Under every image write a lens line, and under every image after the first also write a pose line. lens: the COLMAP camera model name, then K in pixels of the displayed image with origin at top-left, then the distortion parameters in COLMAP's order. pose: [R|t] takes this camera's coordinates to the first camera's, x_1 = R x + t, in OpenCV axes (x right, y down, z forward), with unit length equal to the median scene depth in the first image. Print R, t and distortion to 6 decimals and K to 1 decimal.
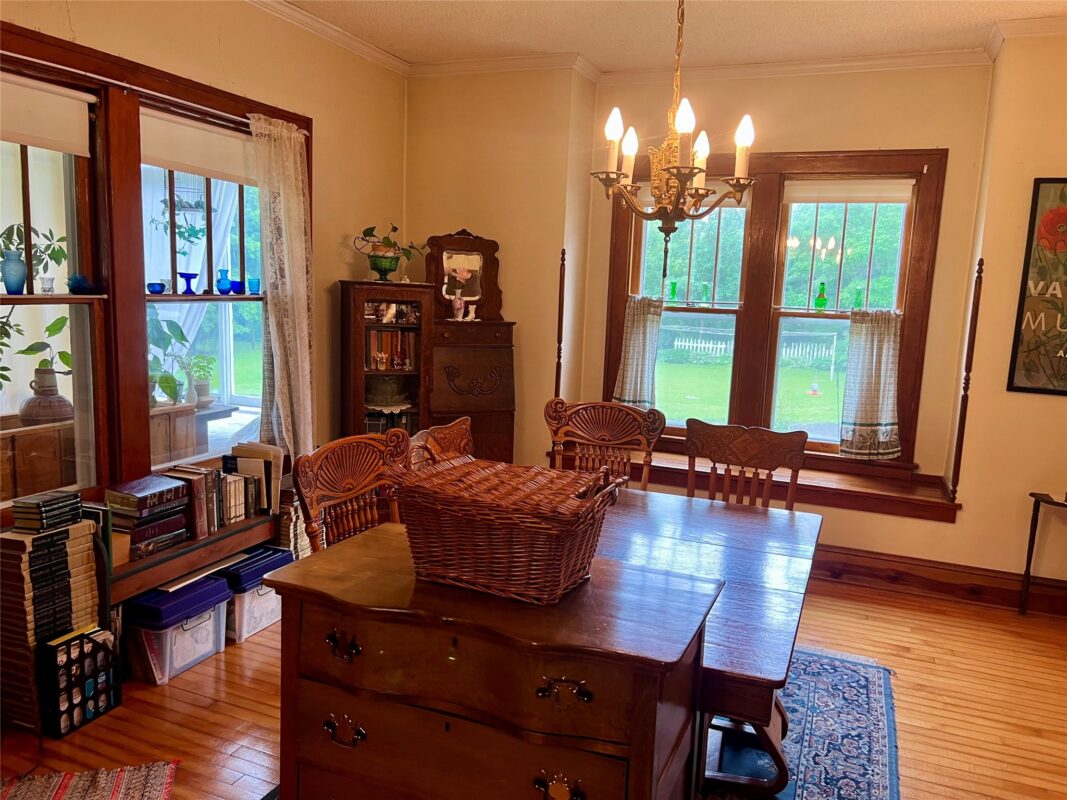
lens RADIAL K [[806.8, 0, 541.7], [0, 806.8, 408.0], [0, 0, 1]] dist [0.052589, -0.051182]
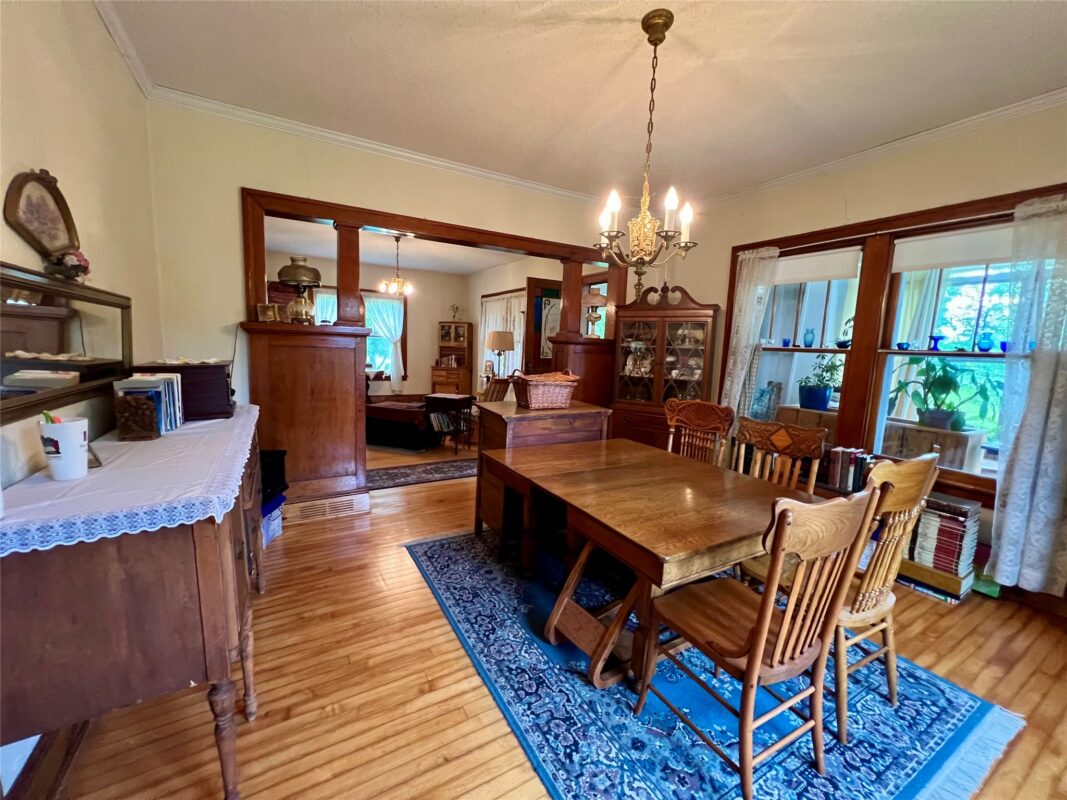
lens RADIAL K [[426.5, 0, 534.3], [0, 426.5, 402.2], [0, 0, 1]] dist [0.001999, -0.000304]
pose [[-0.610861, 0.045153, -0.790449, 0.659336], [-0.181203, 0.963900, 0.195095, -0.071283], [0.770723, 0.262408, -0.580627, 0.960922]]
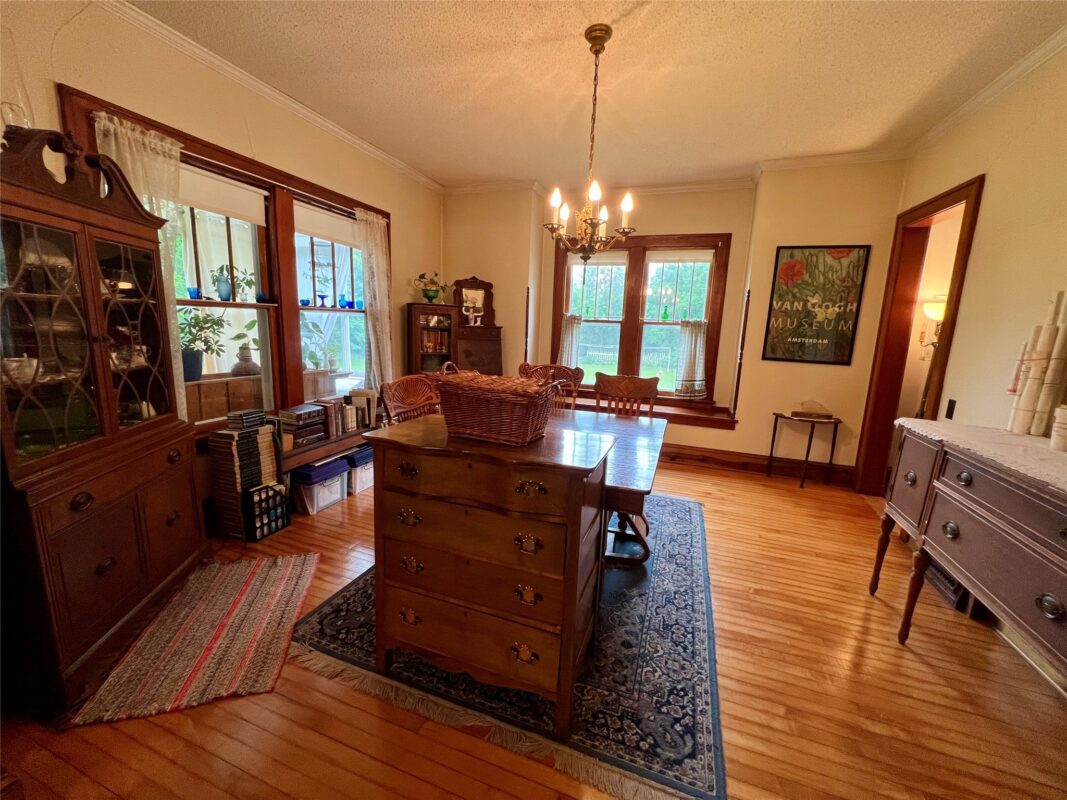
lens RADIAL K [[426.5, 0, 530.5], [0, 426.5, 402.3], [0, 0, 1]] dist [0.001999, -0.000304]
pose [[0.999482, -0.008803, 0.030942, -0.000520], [0.007883, 0.999527, 0.029726, 0.051761], [-0.031189, -0.029467, 0.999079, 0.024087]]
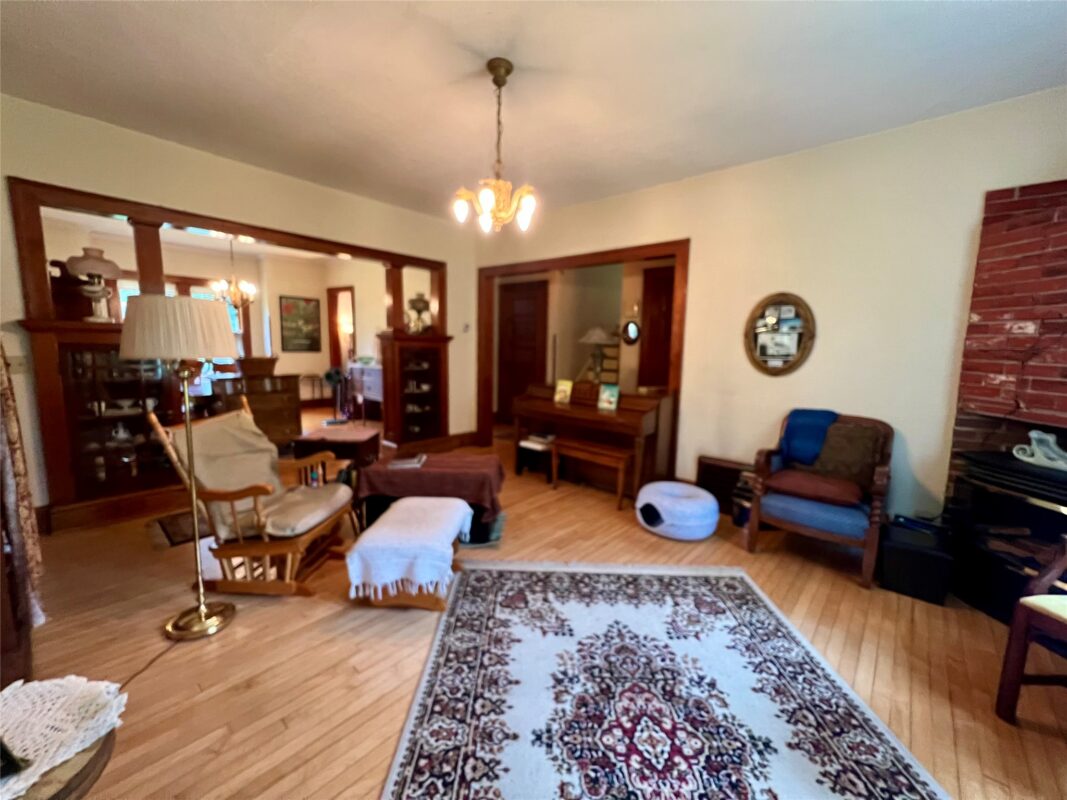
lens RADIAL K [[426.5, 0, 526.9], [0, 426.5, 397.6], [0, 0, 1]] dist [0.001999, -0.000304]
pose [[0.347535, -0.152860, 0.925123, -1.031270], [0.136598, 0.984351, 0.111332, 0.138560], [-0.927664, 0.087678, 0.362976, -0.850151]]
